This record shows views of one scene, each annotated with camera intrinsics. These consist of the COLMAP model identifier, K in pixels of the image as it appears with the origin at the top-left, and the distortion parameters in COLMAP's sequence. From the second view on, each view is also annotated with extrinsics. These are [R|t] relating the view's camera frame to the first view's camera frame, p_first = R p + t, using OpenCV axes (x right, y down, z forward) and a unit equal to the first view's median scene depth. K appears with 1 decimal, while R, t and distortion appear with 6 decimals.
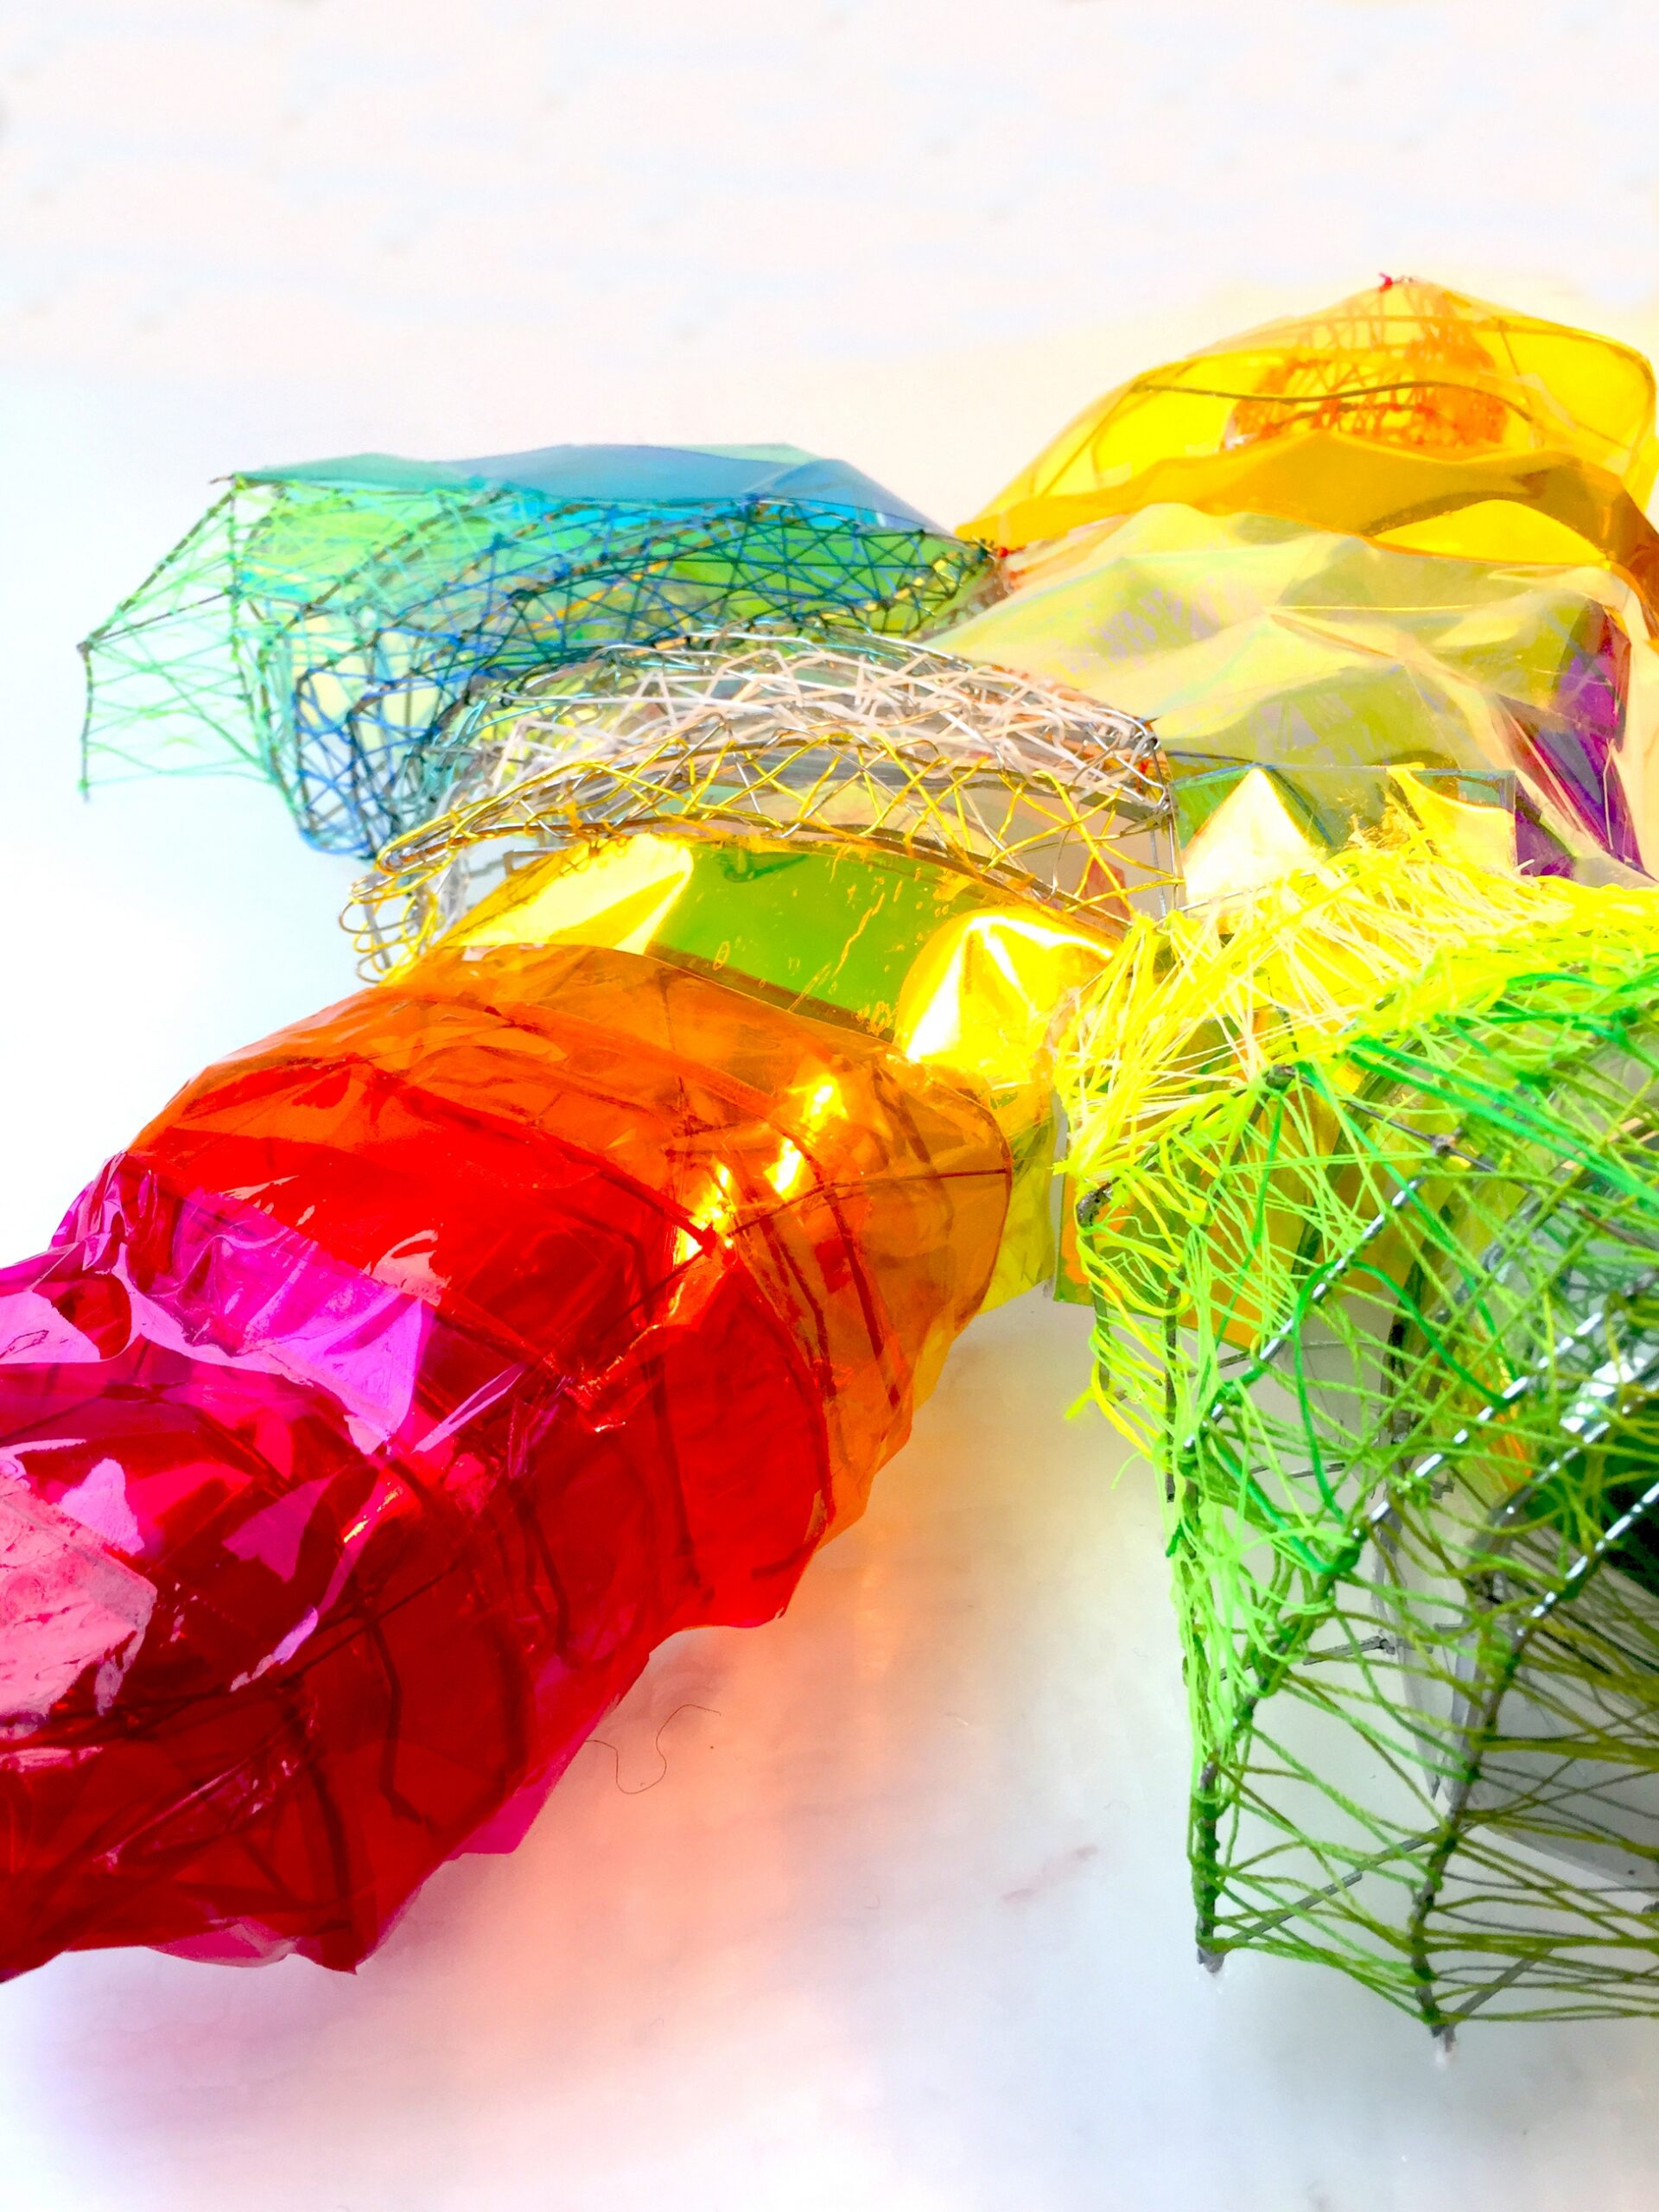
lens RADIAL K [[1923.5, 0, 820.9], [0, 1923.5, 1092.6], [0, 0, 1]] dist [0.022337, 0.001422]
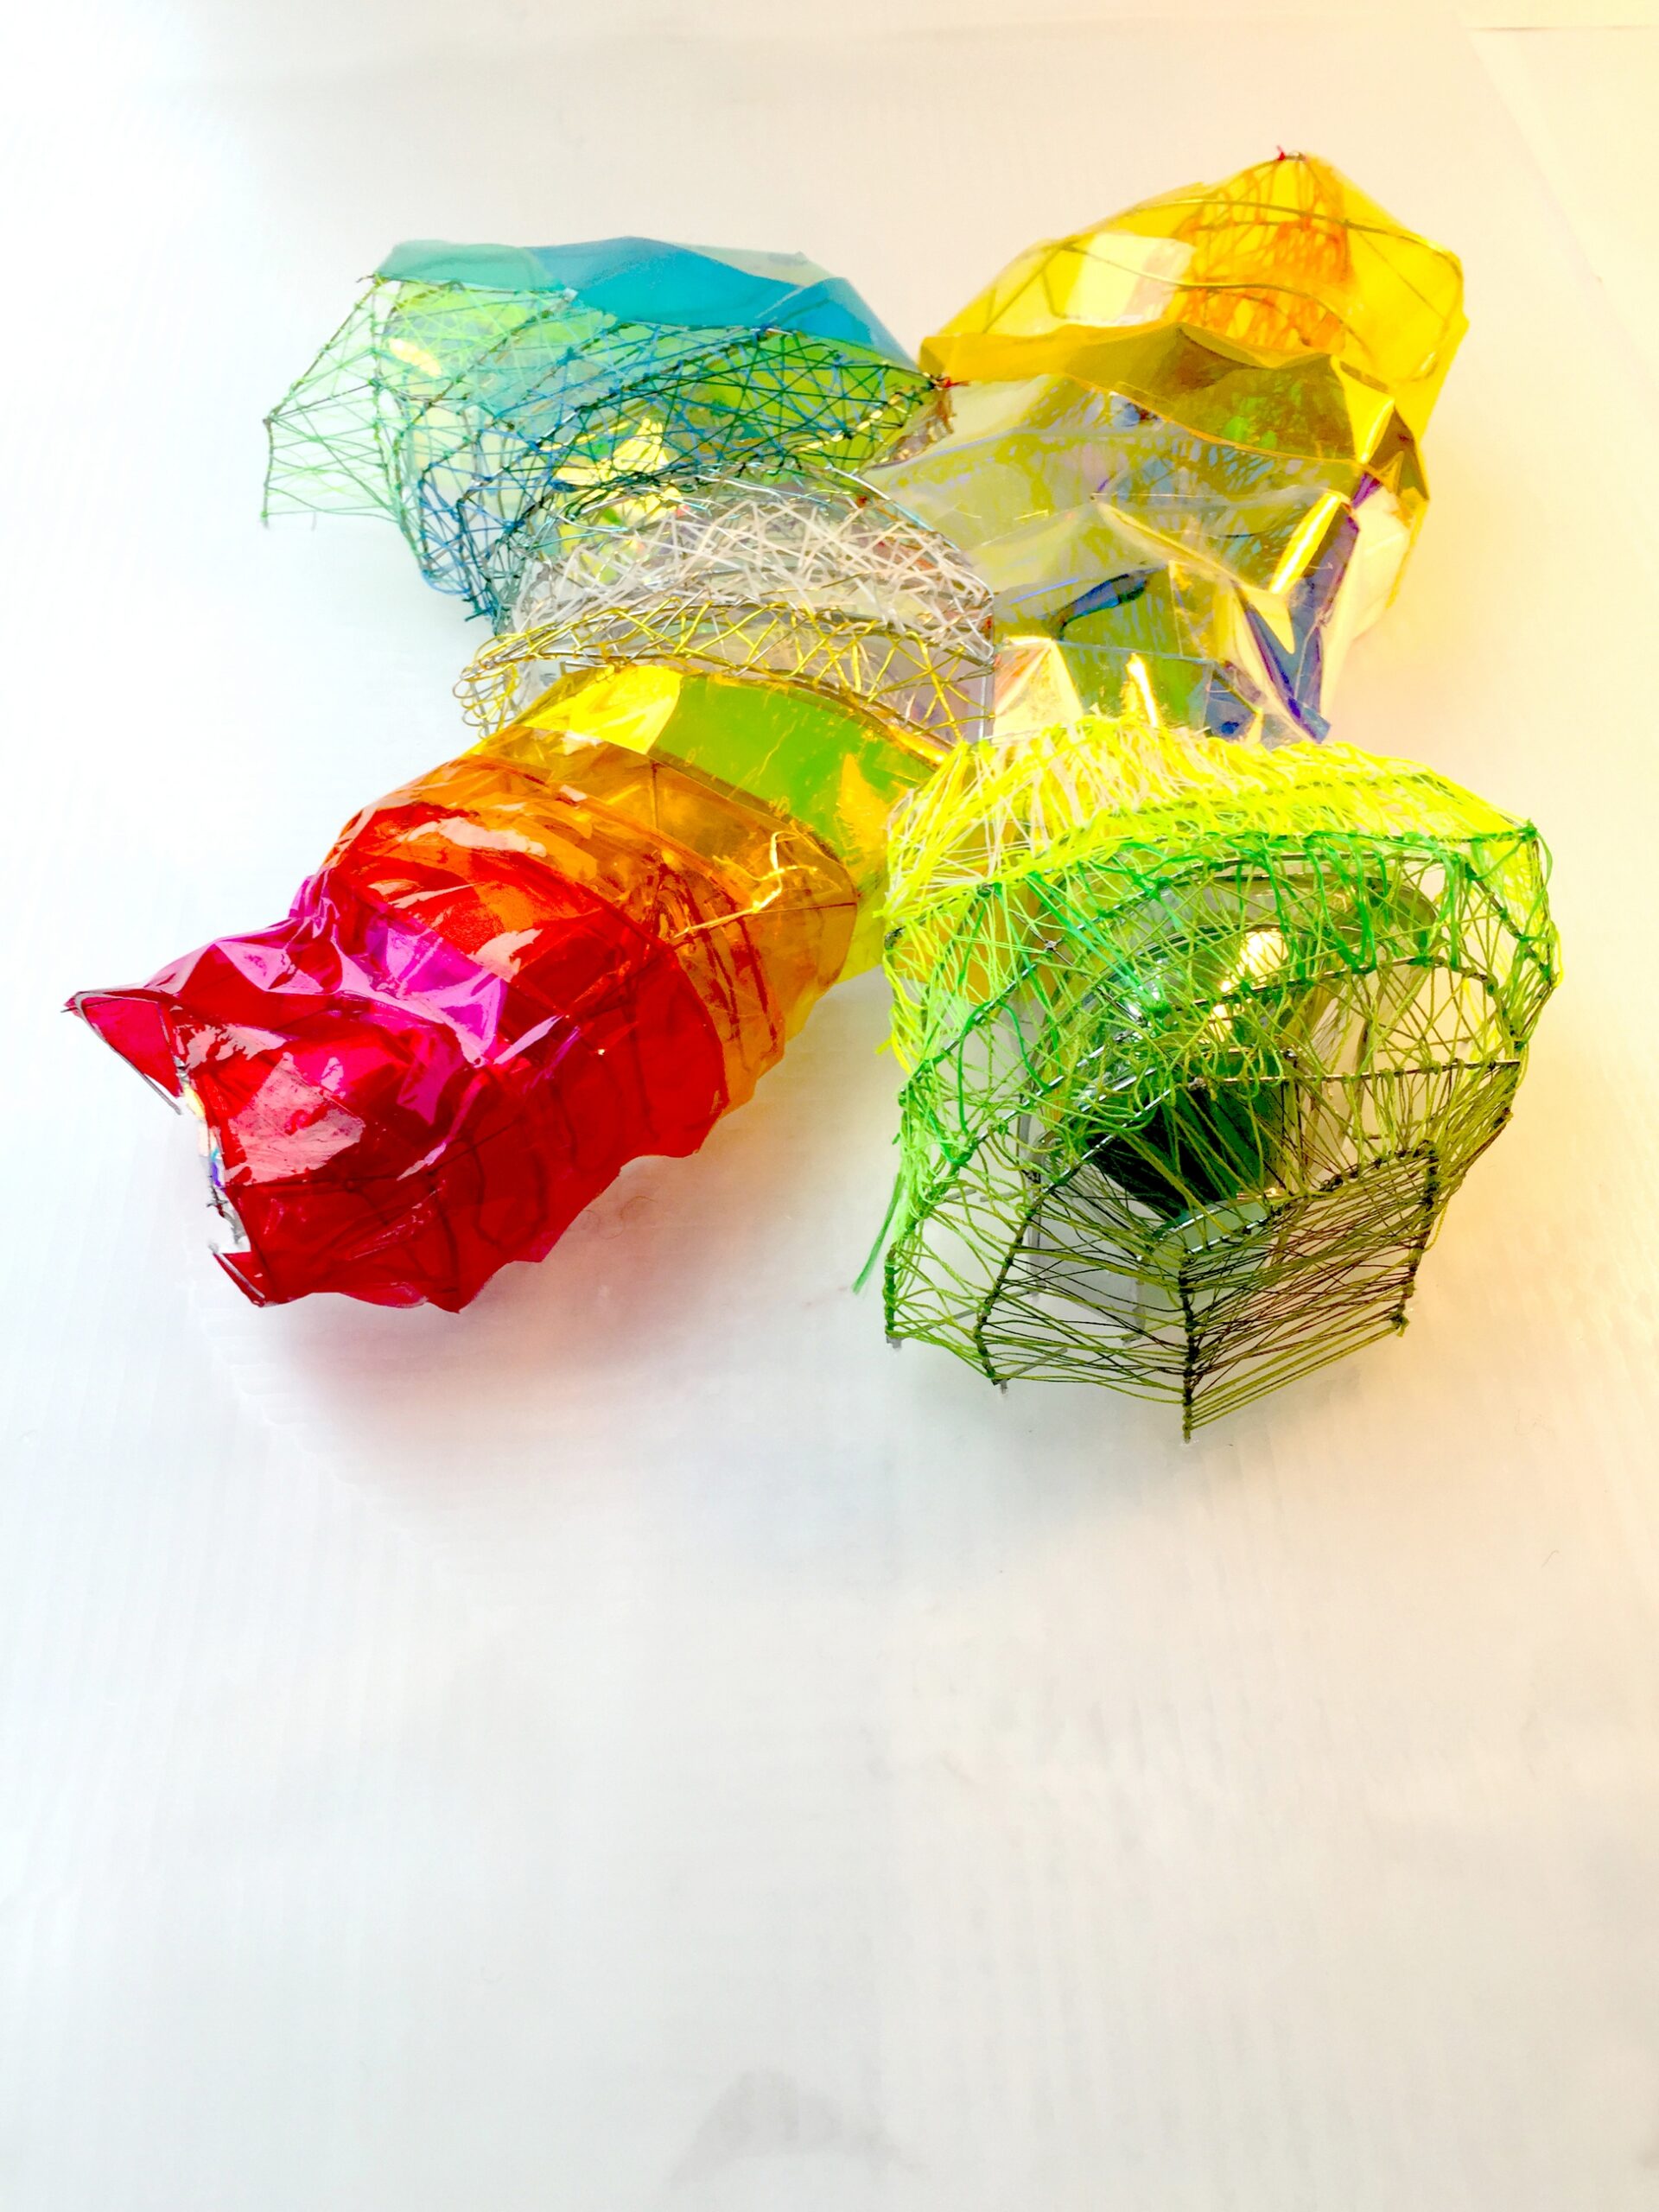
lens RADIAL K [[1923.5, 0, 828.4], [0, 1923.5, 1101.0], [0, 0, 1]] dist [0.022337, 0.001422]
pose [[0.996587, 0.079409, -0.022571, 0.122686], [-0.070507, 0.960935, 0.267642, -0.232543], [0.042943, -0.265137, 0.963254, -0.623457]]
